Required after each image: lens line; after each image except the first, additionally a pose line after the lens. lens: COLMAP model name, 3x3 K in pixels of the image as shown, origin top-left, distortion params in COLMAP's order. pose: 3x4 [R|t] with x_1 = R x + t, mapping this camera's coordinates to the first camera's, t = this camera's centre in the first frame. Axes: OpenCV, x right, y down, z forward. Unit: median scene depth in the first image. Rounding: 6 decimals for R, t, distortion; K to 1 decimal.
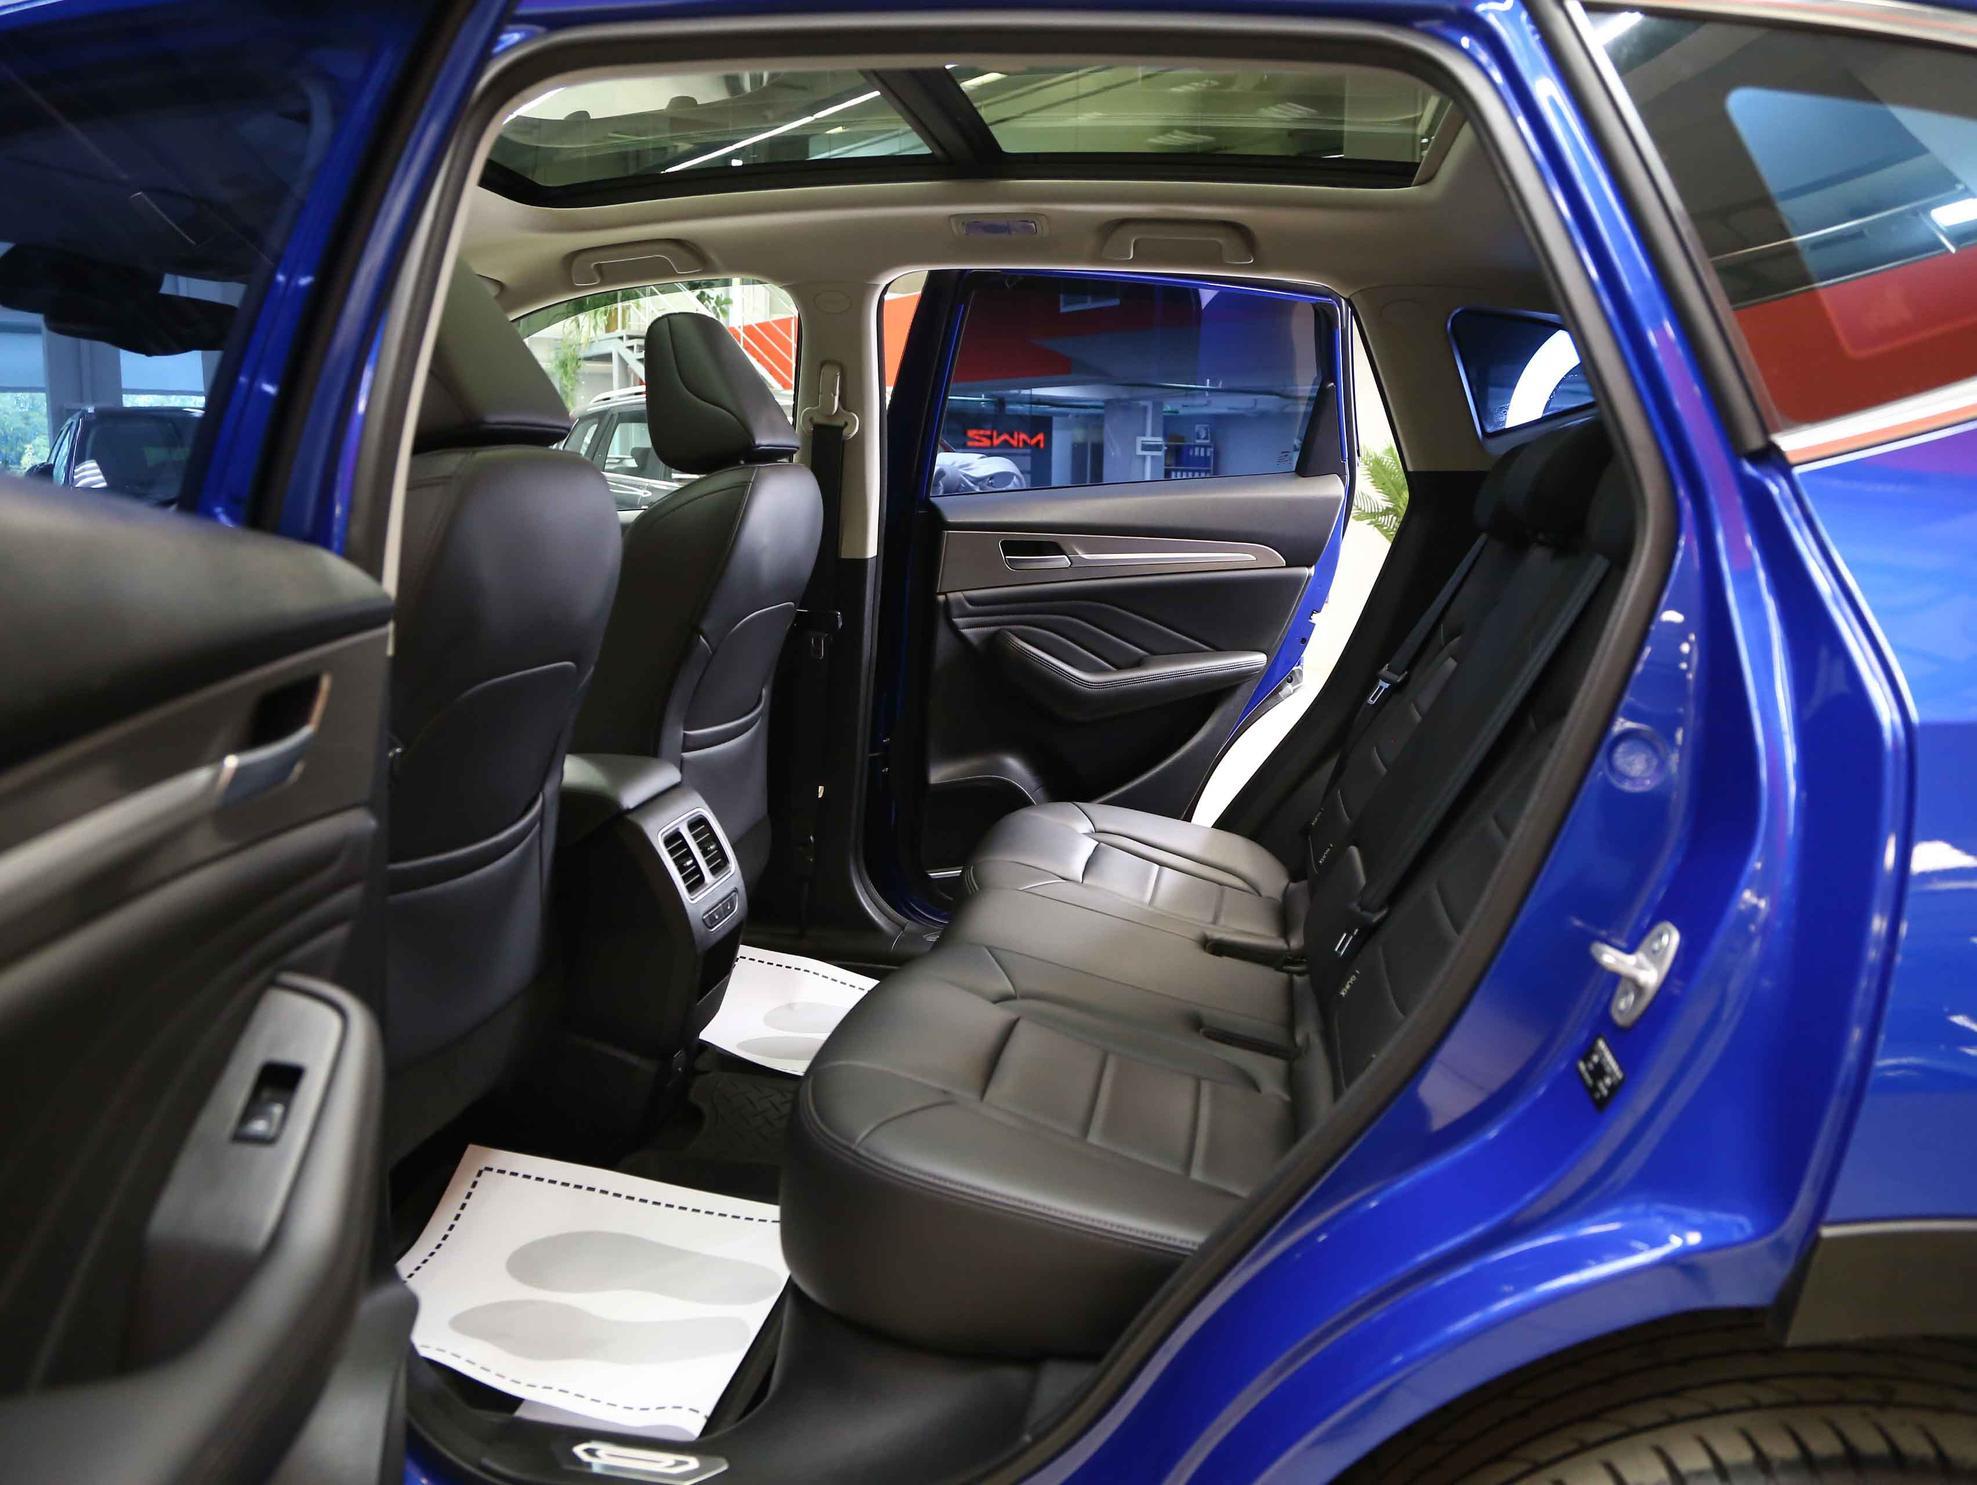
lens RADIAL K [[1539.5, 0, 994.1], [0, 1539.5, 769.2], [0, 0, 1]] dist [-0.122556, 0.086011]
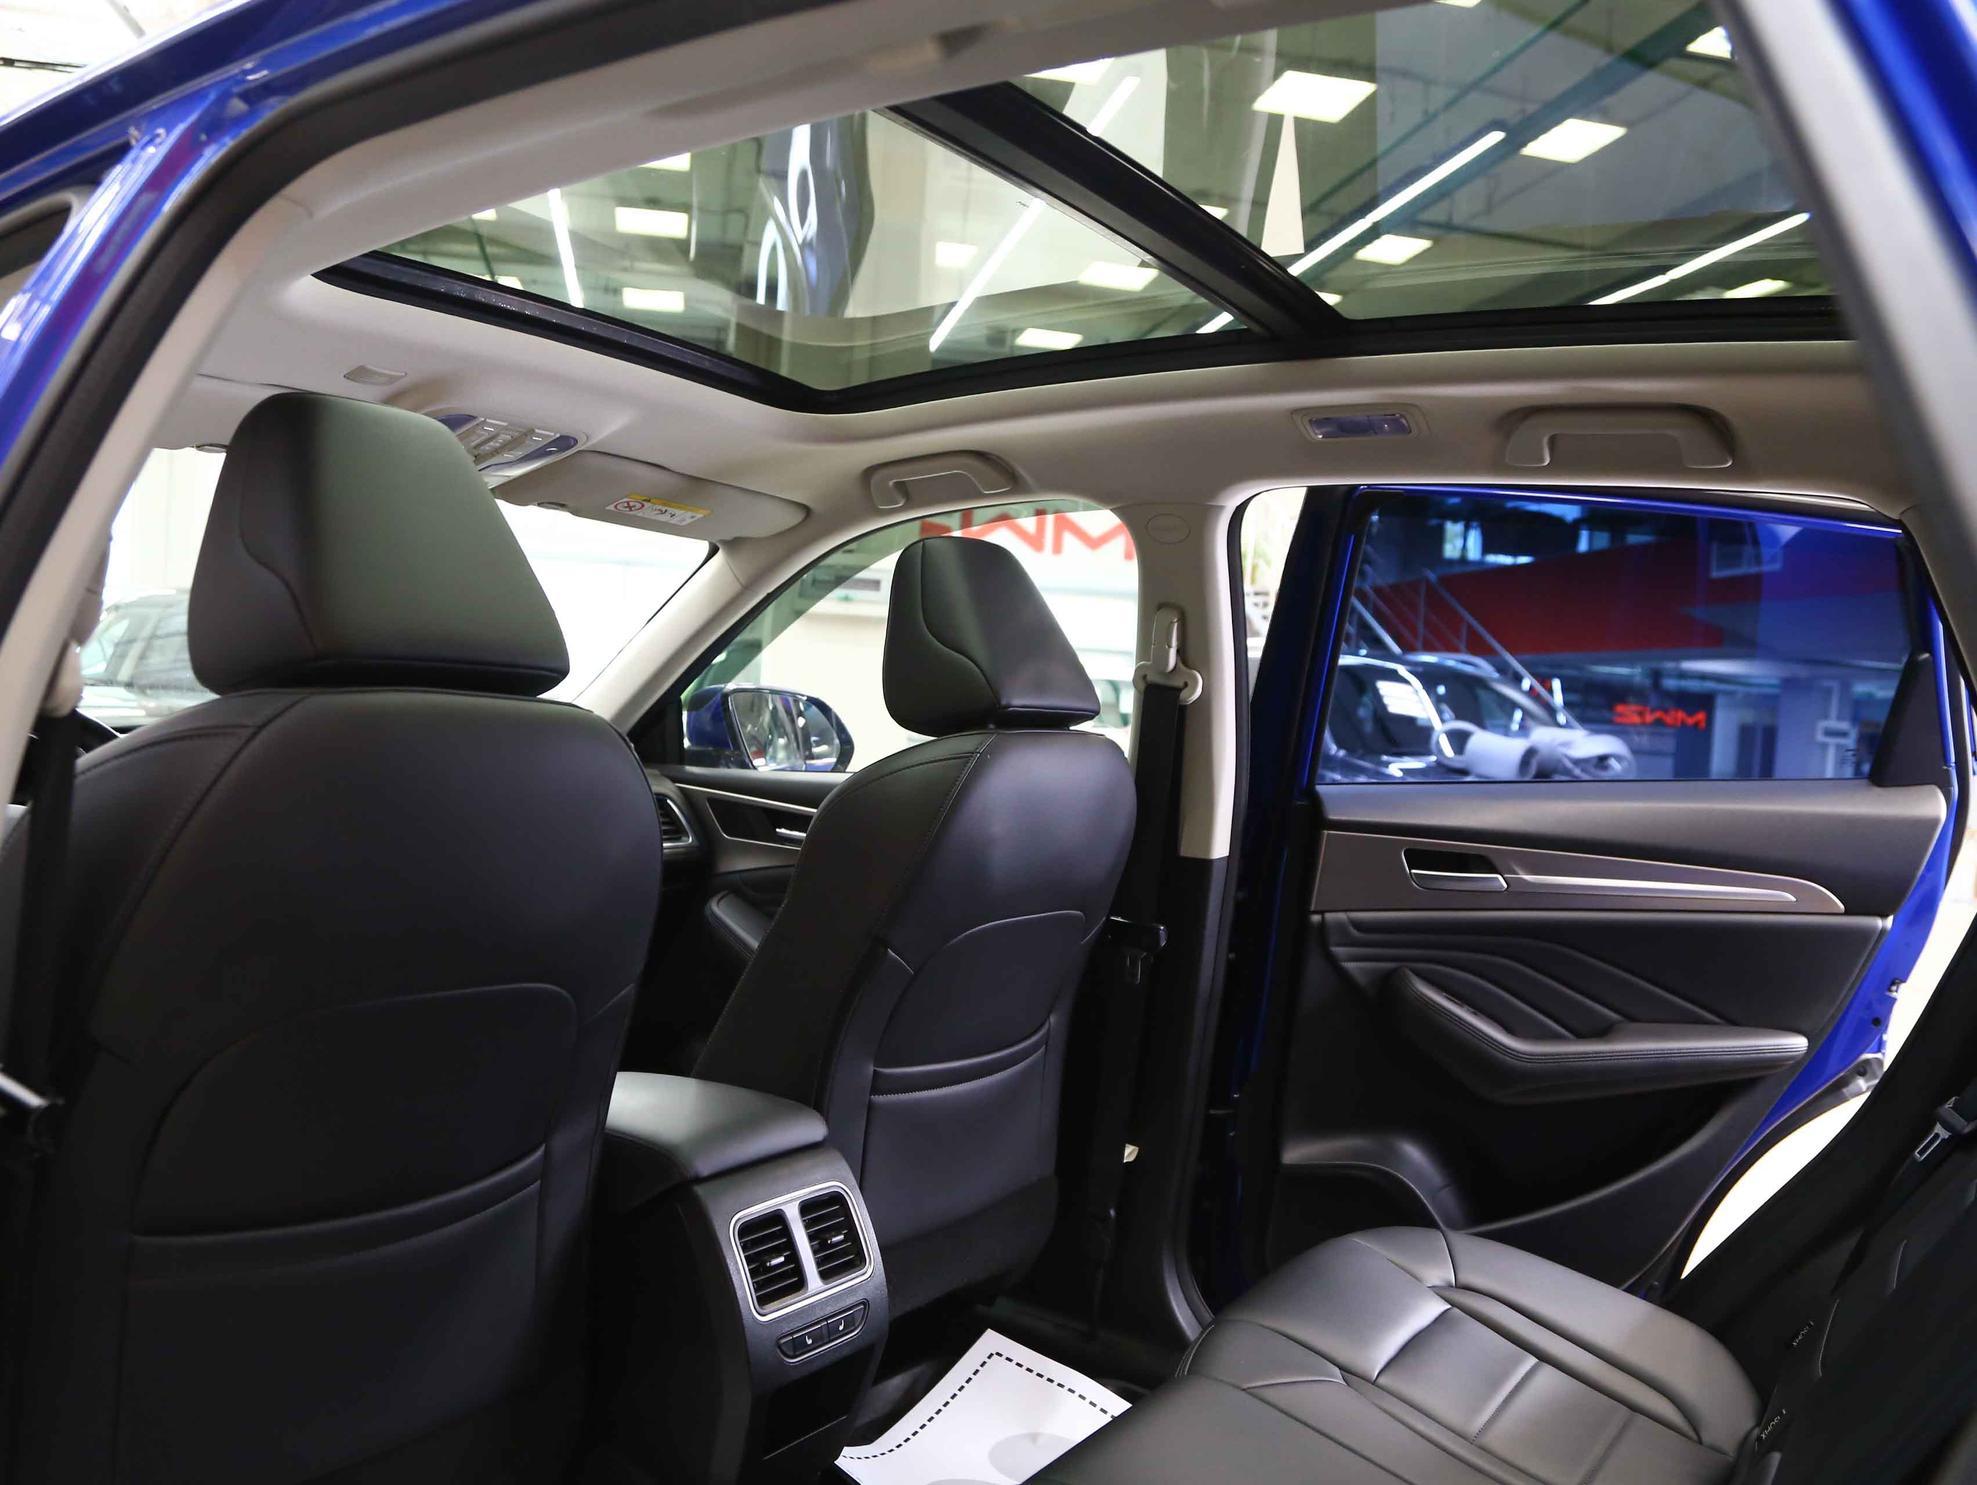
lens RADIAL K [[1539.5, 0, 994.1], [0, 1539.5, 769.2], [0, 0, 1]] dist [-0.122556, 0.086011]
pose [[0.905652, 0.058985, -0.419899, 0.131254], [-0.128265, 0.981993, -0.138700, -0.058242], [0.404157, 0.179472, 0.896910, 0.248602]]
